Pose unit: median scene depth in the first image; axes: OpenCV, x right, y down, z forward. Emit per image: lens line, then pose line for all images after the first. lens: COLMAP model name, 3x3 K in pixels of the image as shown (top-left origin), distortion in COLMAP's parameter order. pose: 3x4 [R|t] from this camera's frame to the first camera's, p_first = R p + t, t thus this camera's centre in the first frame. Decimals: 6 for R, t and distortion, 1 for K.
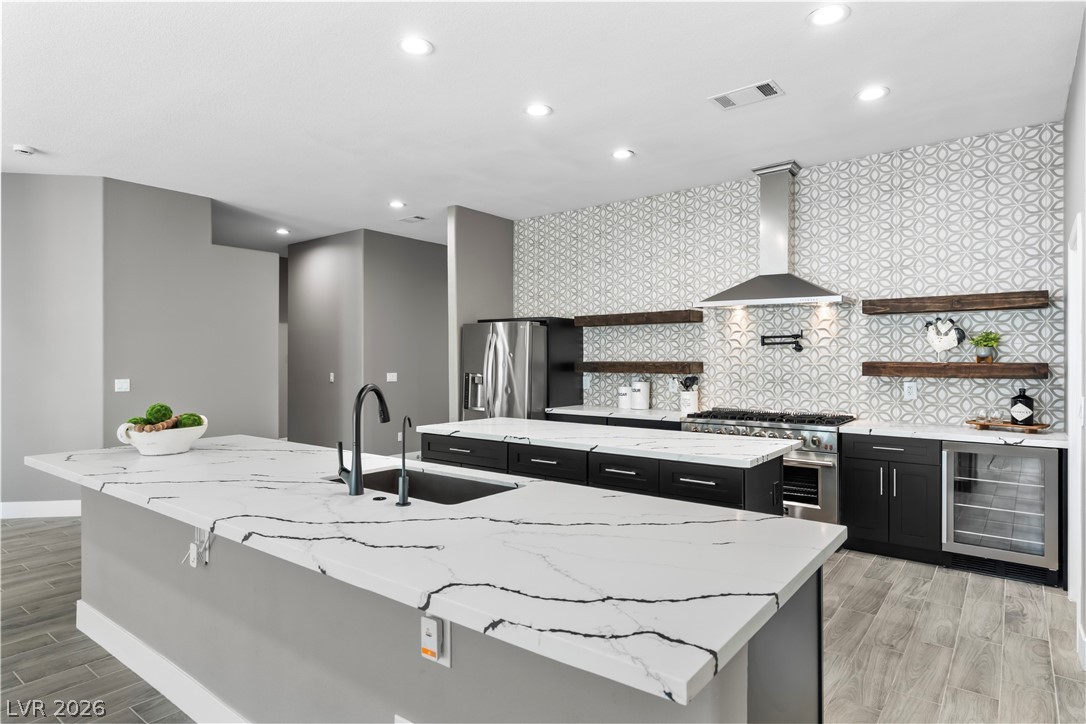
lens RADIAL K [[616.1, 0, 544.6], [0, 616.1, 359.9], [0, 0, 1]] dist [0.002495, 0.001200]
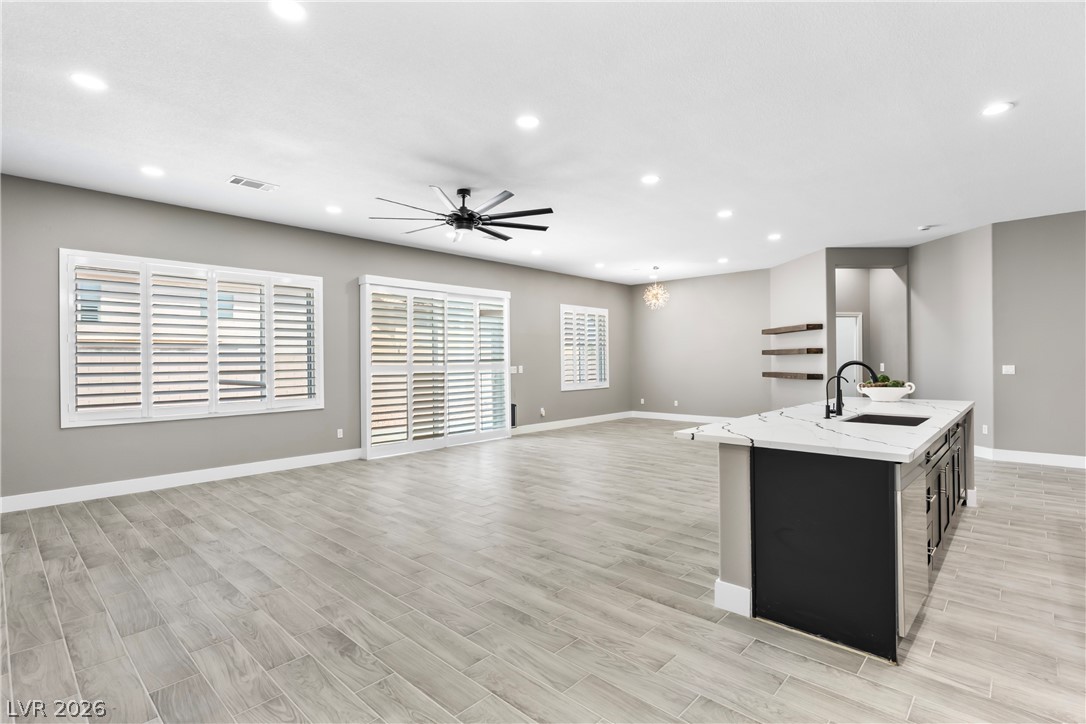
lens RADIAL K [[517.5, 0, 542.9], [0, 517.5, 346.7], [0, 0, 1]] dist [0.010369, -0.000184]
pose [[-0.092744, -0.025084, -0.995374, 0.569780], [0.007155, 0.999640, -0.025859, 0.013217], [0.995664, -0.009520, -0.092531, 0.082163]]
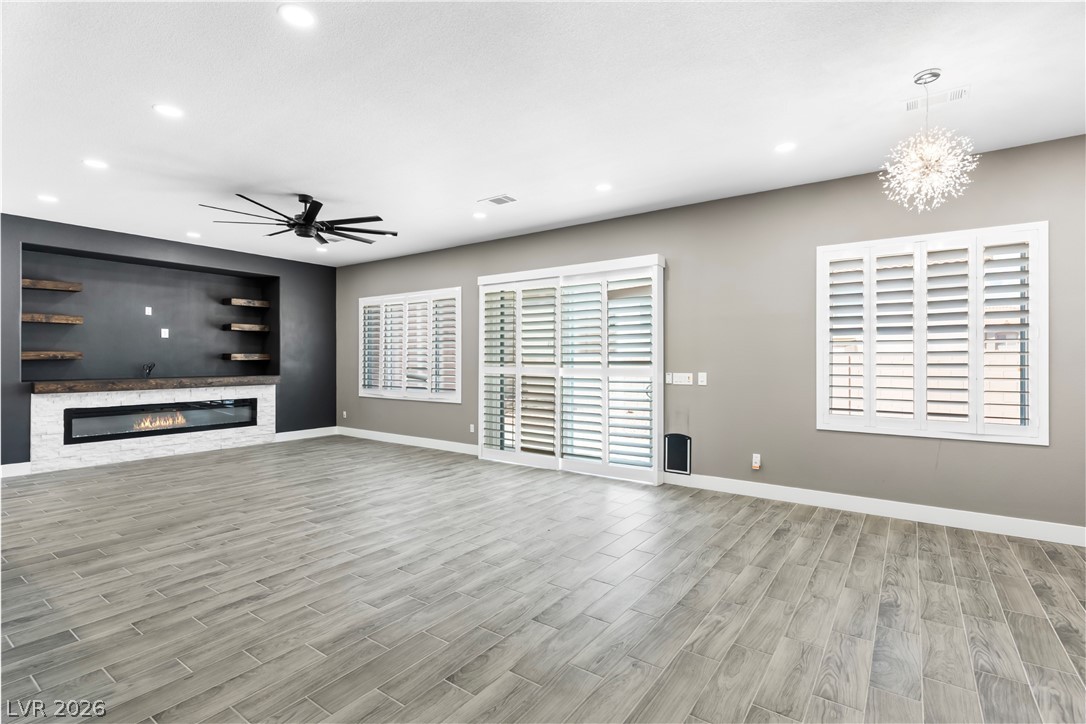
lens RADIAL K [[513.2, 0, 544.0], [0, 513.2, 359.7], [0, 0, 1]] dist [-0.001192, 0.000469]
pose [[-0.999362, -0.001052, -0.035702, -0.749280], [-0.001100, 0.999999, 0.001330, 0.005413], [0.035700, 0.001368, -0.999362, 0.813612]]
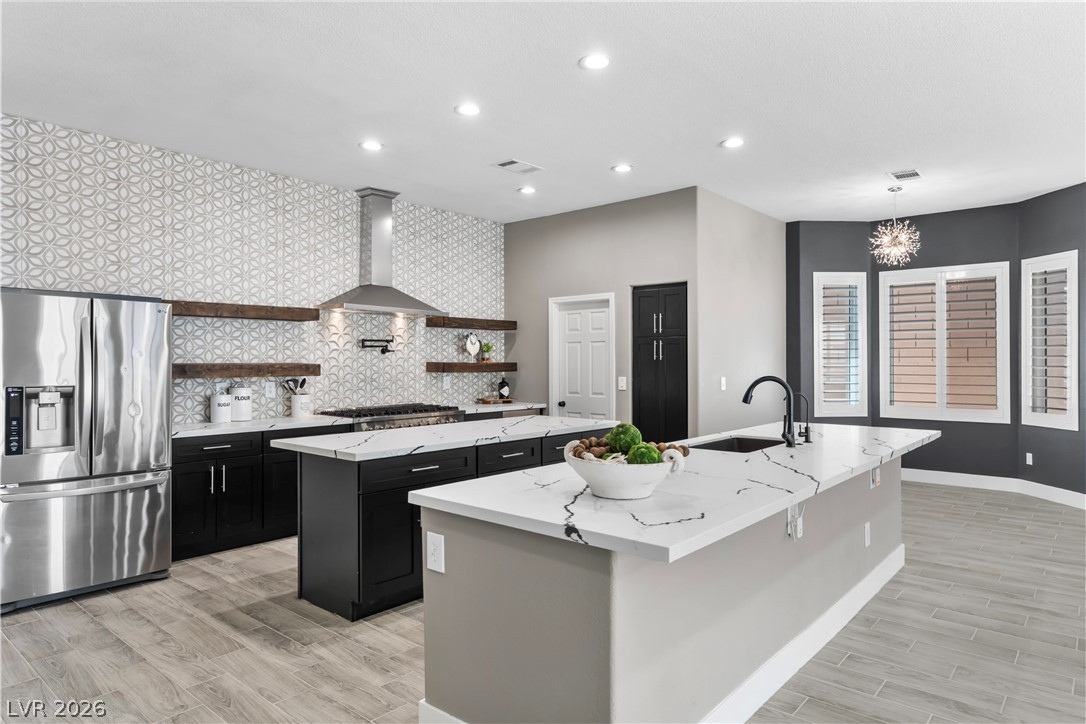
lens RADIAL K [[658.0, 0, 543.6], [0, 658.0, 360.6], [0, 0, 1]] dist [-0.005951, 0.002636]
pose [[0.055840, 0.000070, 0.998440, -0.765935], [0.002594, 0.999997, -0.000215, 0.000332], [-0.998436, 0.002602, 0.055840, 0.590530]]
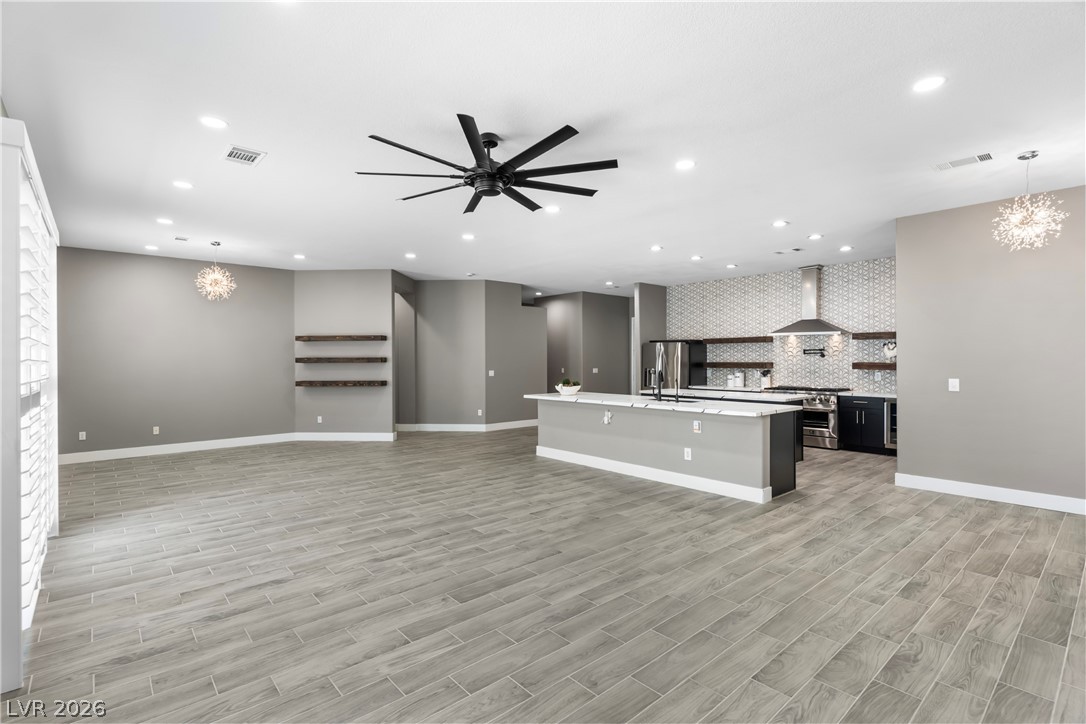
lens RADIAL K [[513.2, 0, 544.0], [0, 513.2, 359.7], [0, 0, 1]] dist [-0.001192, 0.000469]
pose [[0.981287, -0.002580, -0.192534, -0.150241], [0.002655, 0.999996, 0.000131, -0.007656], [0.192533, -0.000640, 0.981290, -0.772636]]
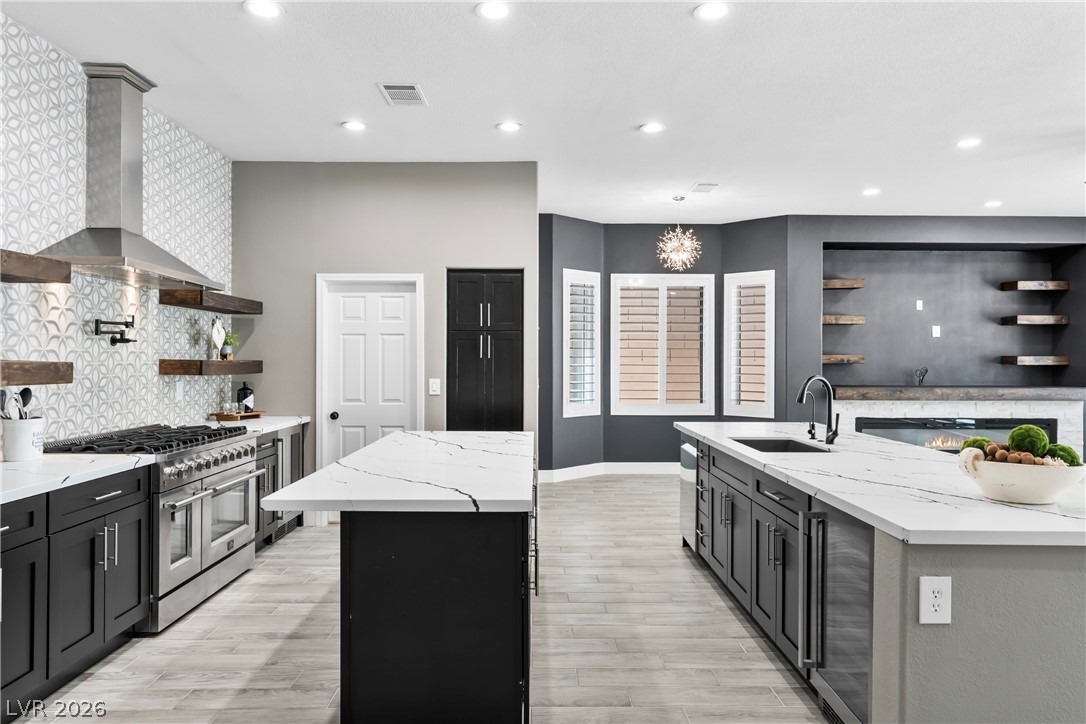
lens RADIAL K [[743.0, 0, 543.0], [0, 743.0, 362.0], [0, 0, 1]] dist [0.000233, 0.001716]
pose [[-0.617785, -0.005011, 0.786331, -0.523530], [-0.003406, 0.999987, 0.003697, 0.000897], [-0.786340, -0.000394, -0.617794, 1.070834]]
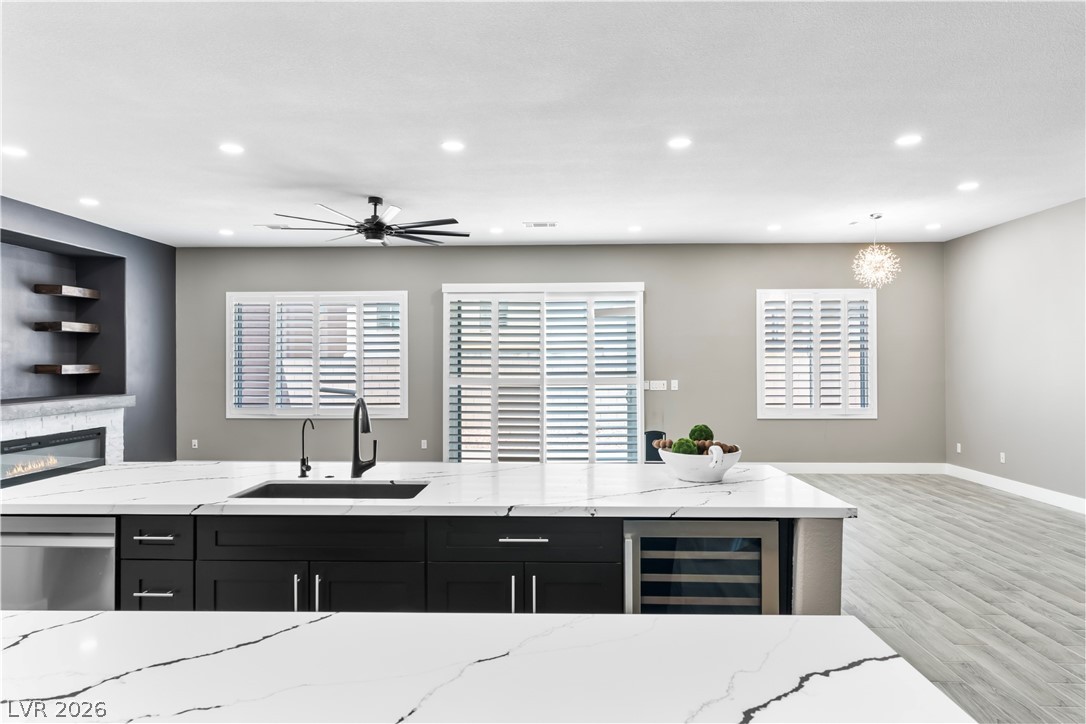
lens RADIAL K [[658.0, 0, 543.6], [0, 658.0, 360.6], [0, 0, 1]] dist [-0.005951, 0.002636]
pose [[-0.809774, 0.000677, -0.586742, 0.079716], [0.001989, 0.999997, -0.001591, -0.013714], [0.586739, -0.002455, -0.809773, 0.933576]]
